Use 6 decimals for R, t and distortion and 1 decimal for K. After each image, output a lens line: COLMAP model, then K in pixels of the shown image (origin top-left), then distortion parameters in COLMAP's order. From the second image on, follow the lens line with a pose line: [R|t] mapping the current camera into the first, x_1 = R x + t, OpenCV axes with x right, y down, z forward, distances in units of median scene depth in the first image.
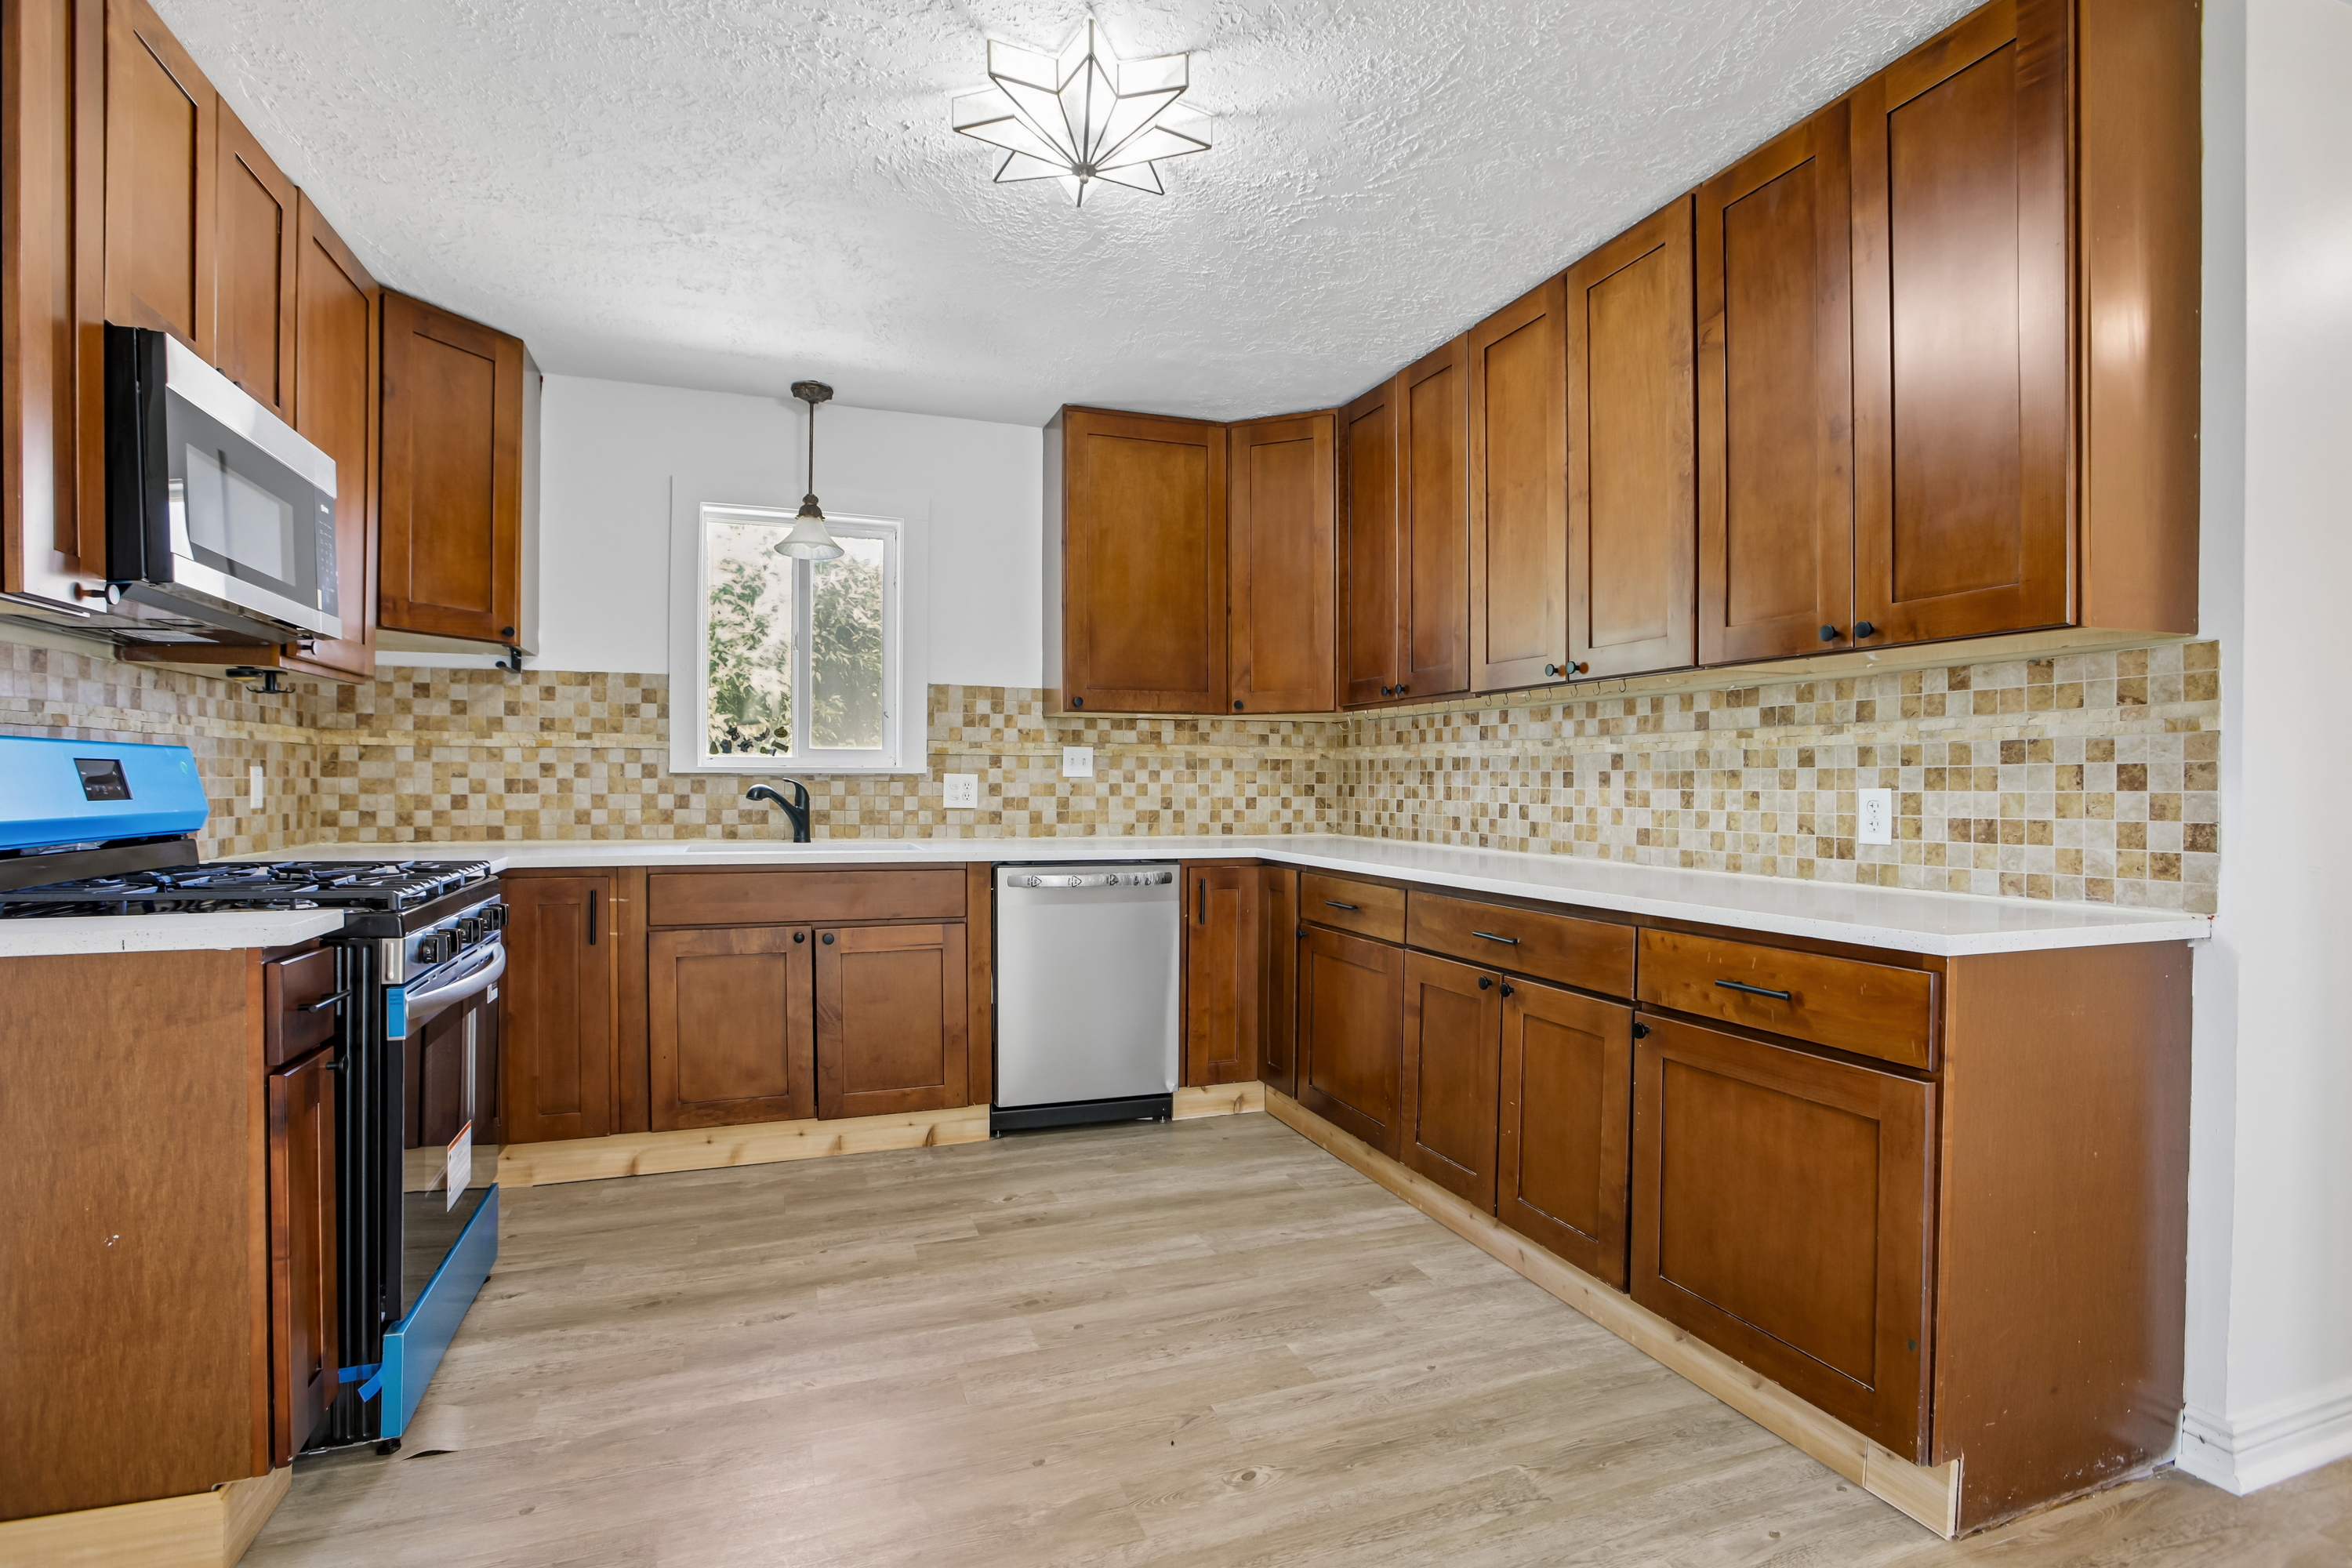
lens RADIAL K [[1127.8, 0, 1172.0], [0, 1127.8, 798.6], [0, 0, 1]] dist [-0.058398, 0.027640]
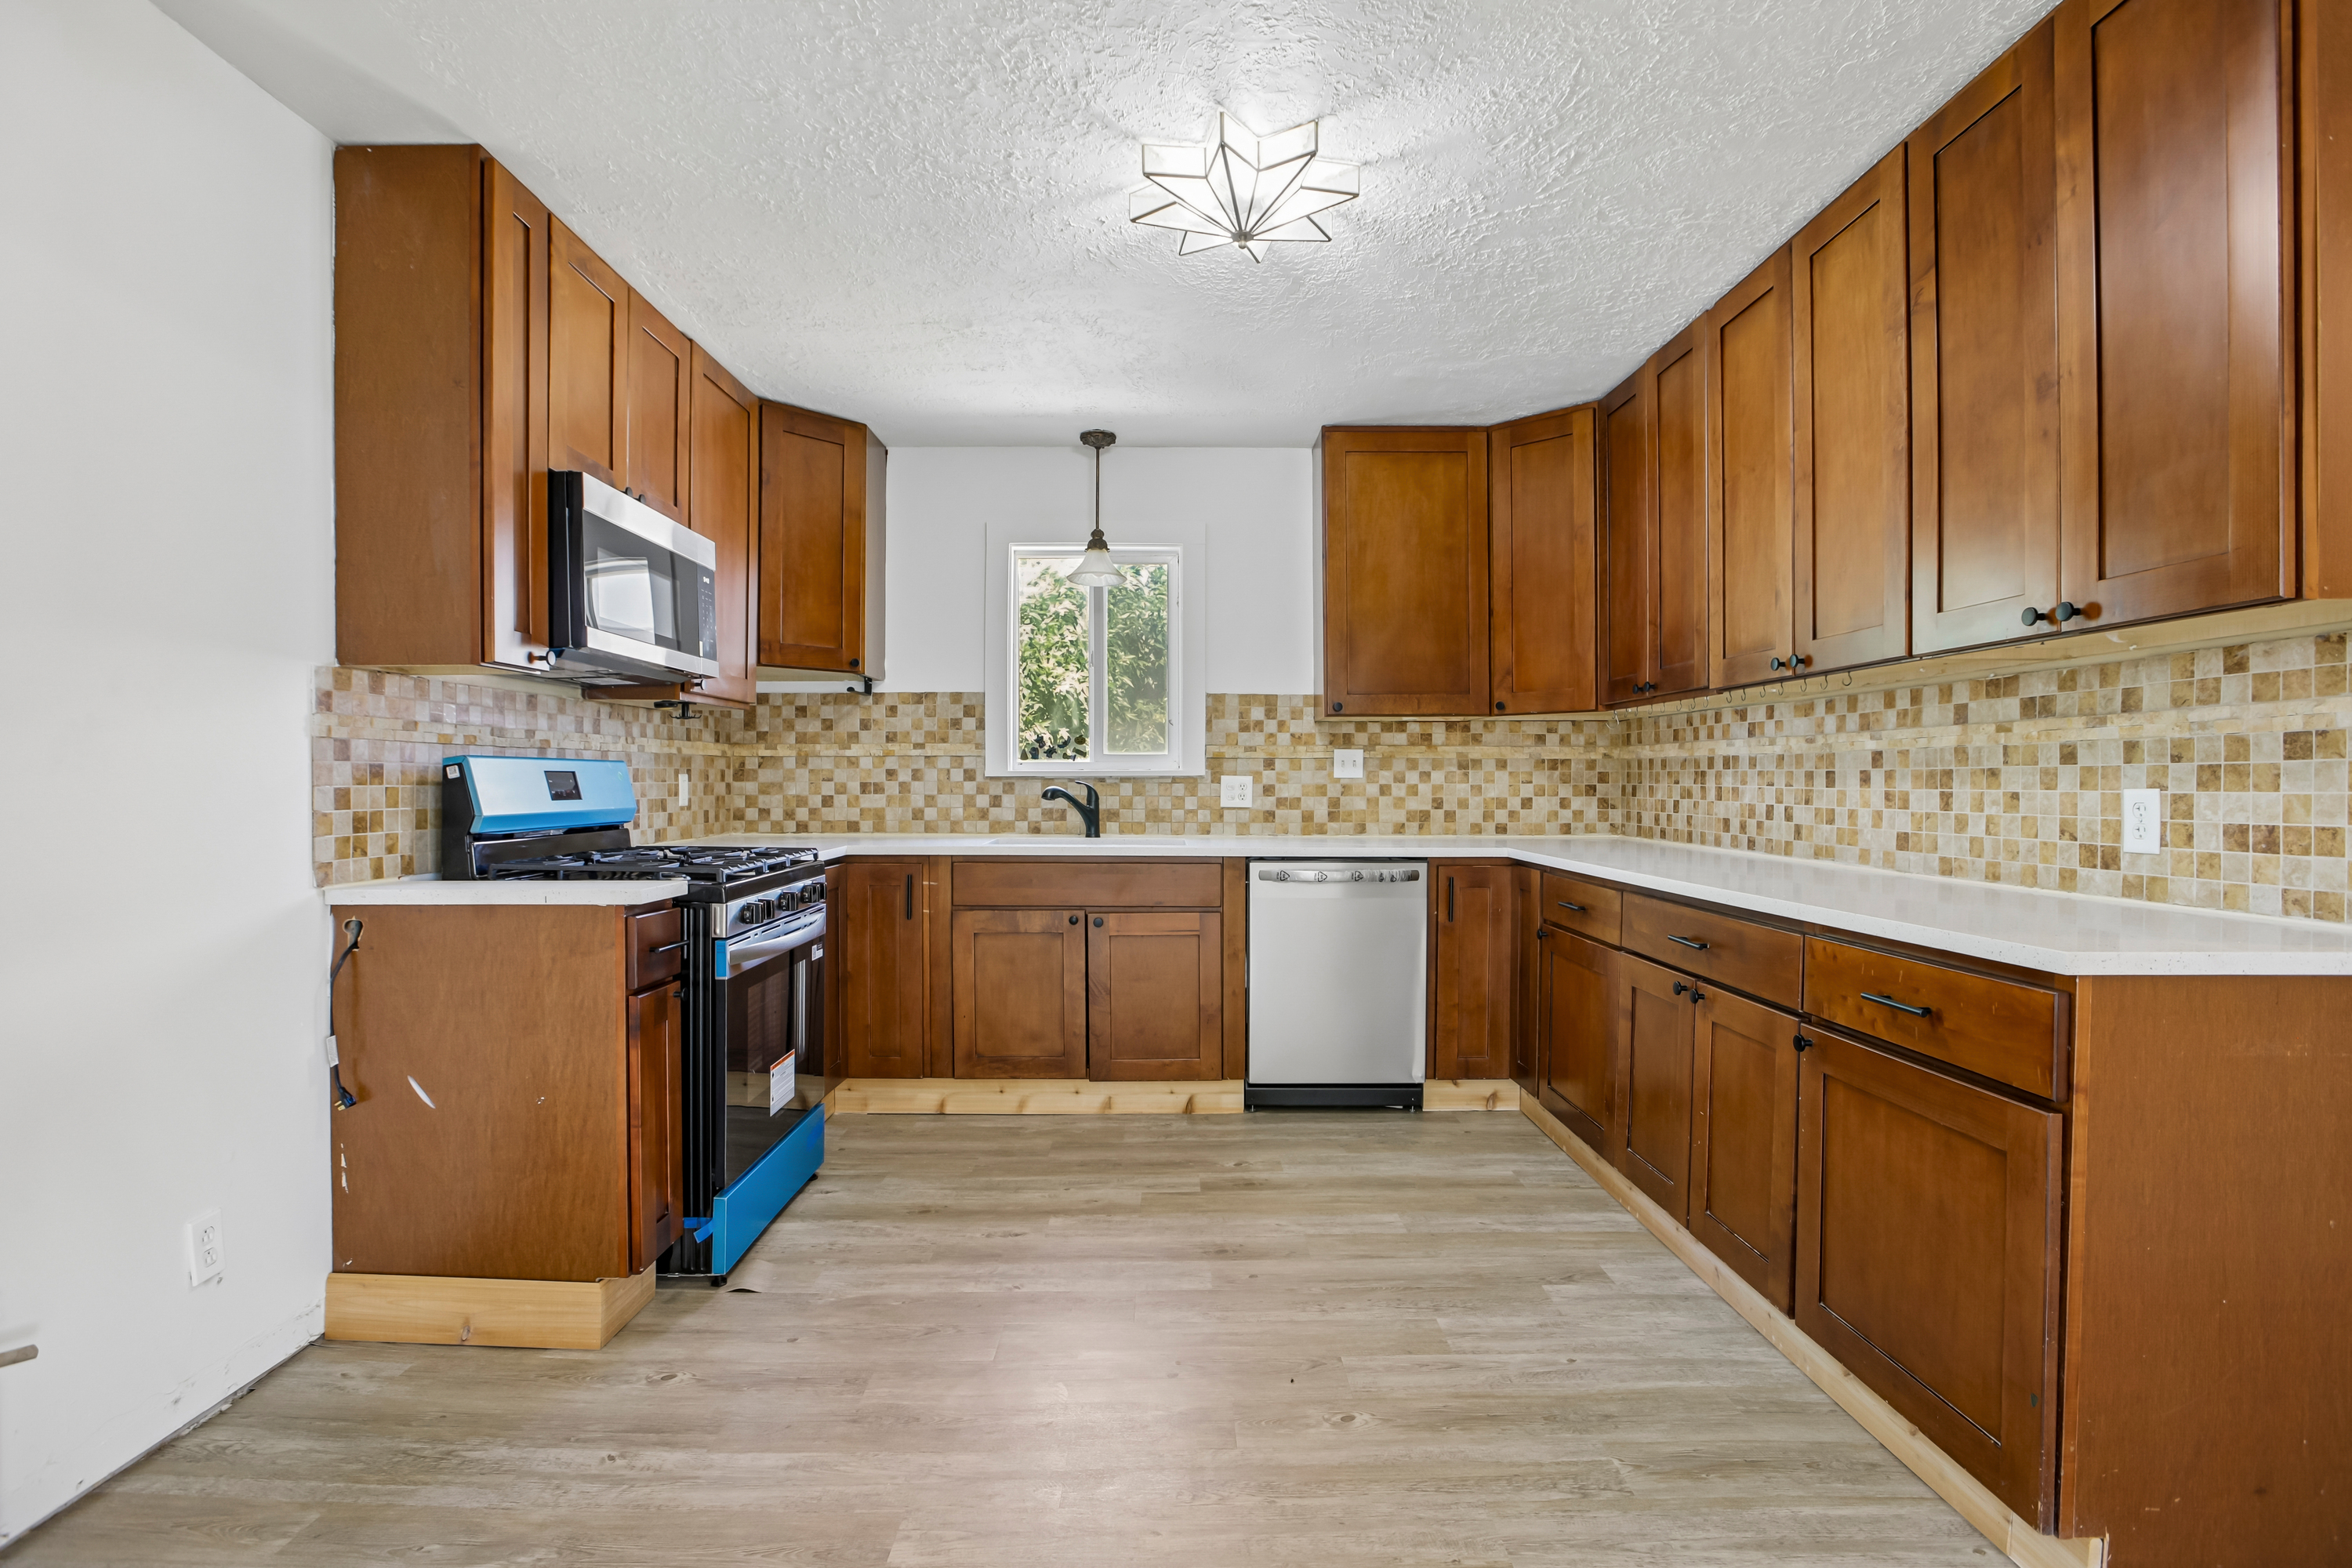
lens RADIAL K [[1127.8, 0, 1172.0], [0, 1127.8, 798.6], [0, 0, 1]] dist [-0.058398, 0.027640]
pose [[0.939676, 0.000809, -0.342066, 0.155872], [-0.000474, 0.999999, 0.001062, -0.001453], [0.342066, -0.000836, 0.939676, -0.050180]]
